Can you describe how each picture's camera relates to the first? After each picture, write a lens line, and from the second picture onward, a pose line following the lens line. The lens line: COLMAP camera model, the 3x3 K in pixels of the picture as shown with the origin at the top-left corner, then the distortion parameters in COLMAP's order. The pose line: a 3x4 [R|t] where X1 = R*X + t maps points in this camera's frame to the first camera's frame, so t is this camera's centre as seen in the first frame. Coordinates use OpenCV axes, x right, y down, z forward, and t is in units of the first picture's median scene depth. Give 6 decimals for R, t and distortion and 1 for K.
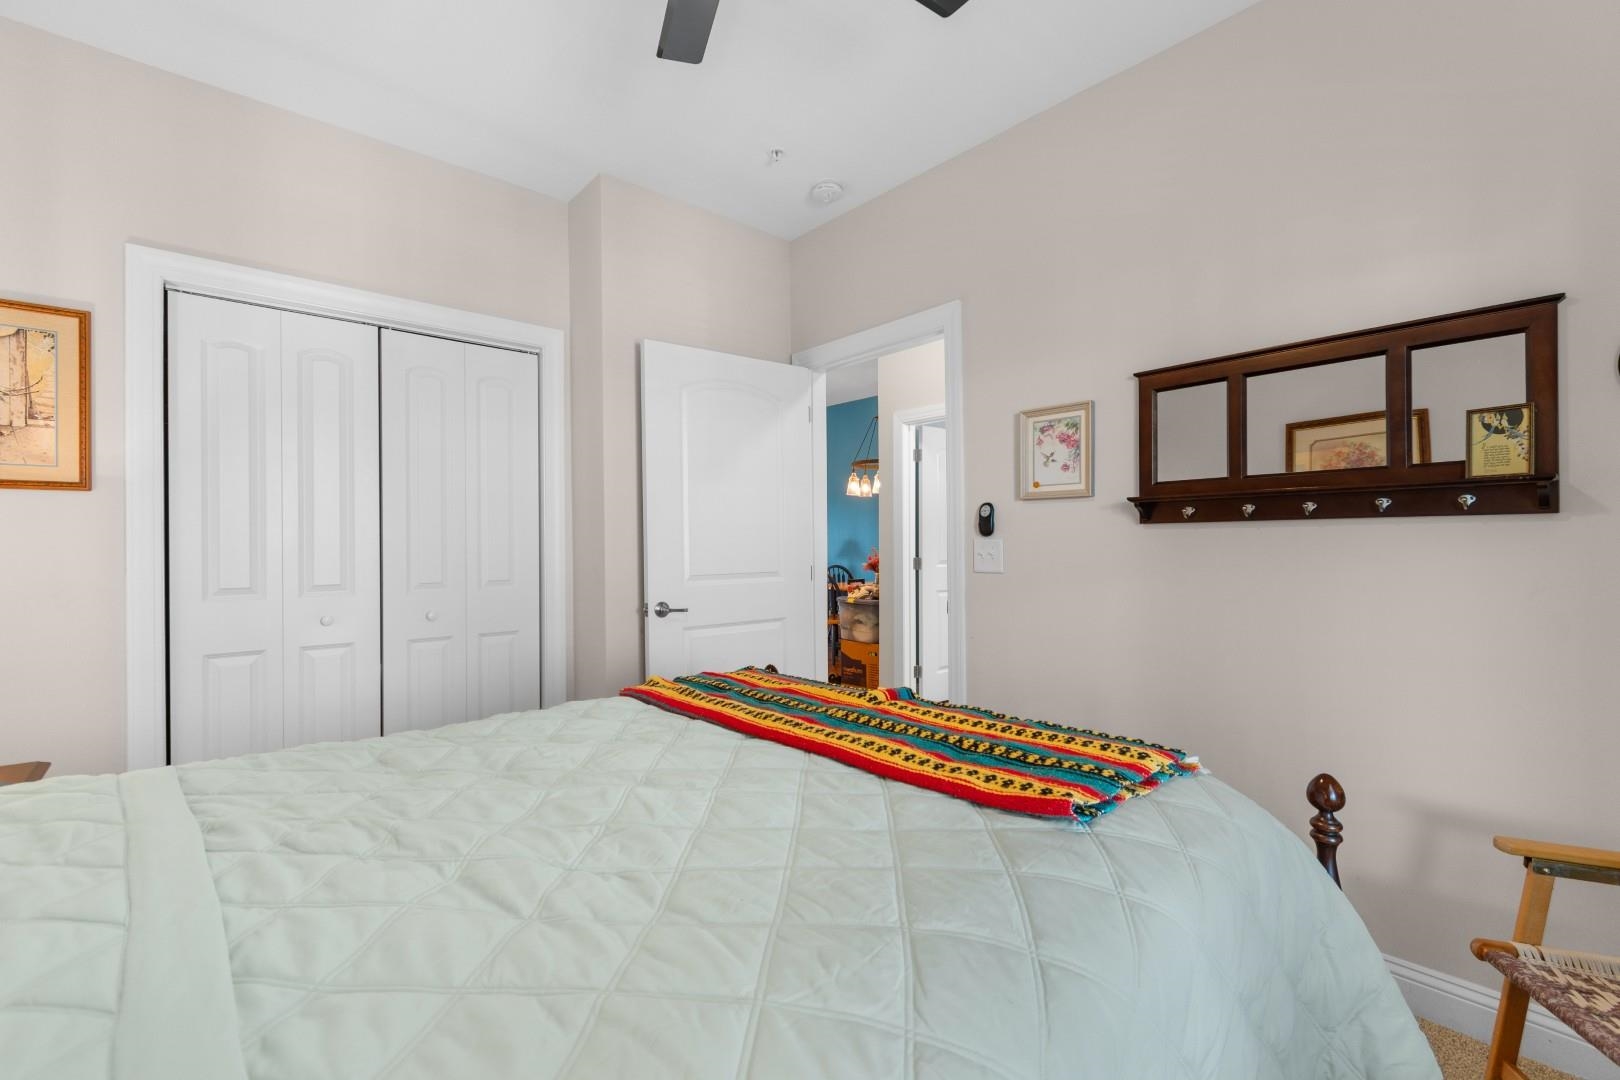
lens RADIAL K [[718.1, 0, 809.8], [0, 718.1, 536.6], [0, 0, 1]] dist [0.001680, -0.000214]
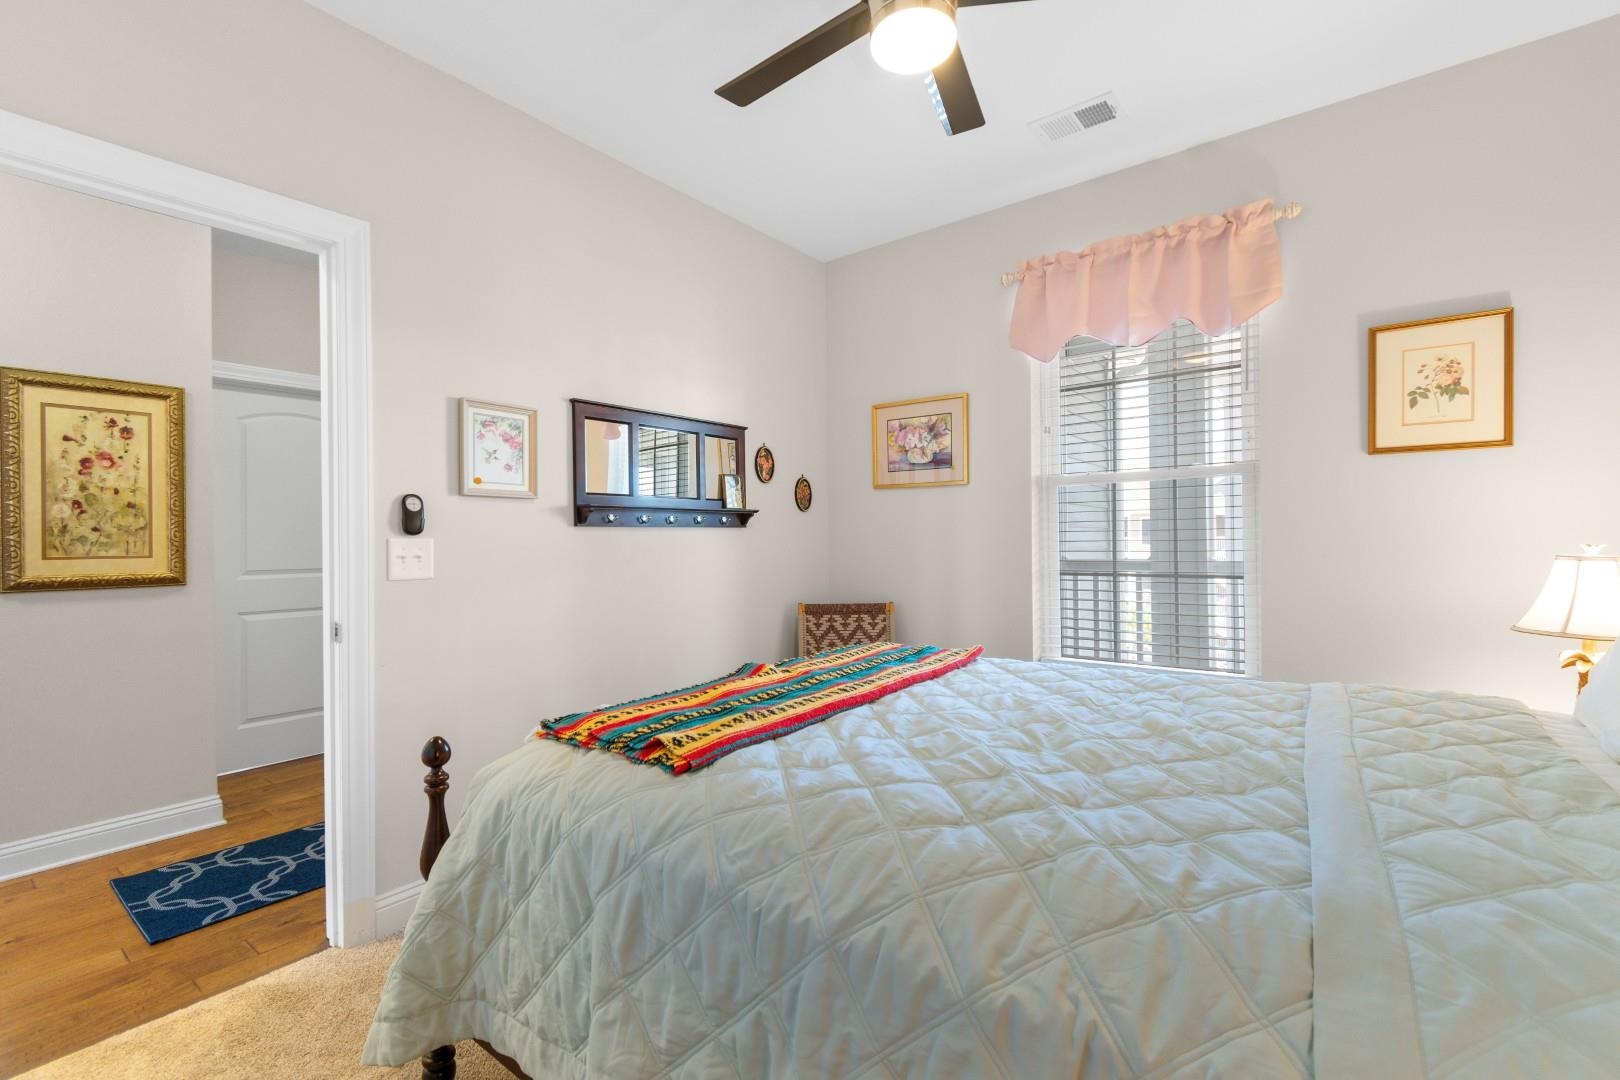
lens RADIAL K [[718.1, 0, 810.2], [0, 718.1, 544.0], [0, 0, 1]] dist [0.001680, -0.000214]
pose [[-0.199324, 0.000362, 0.979934, -0.711289], [0.001801, 0.999998, -0.000003, 0.011569], [-0.979932, 0.001765, -0.199324, 0.785542]]
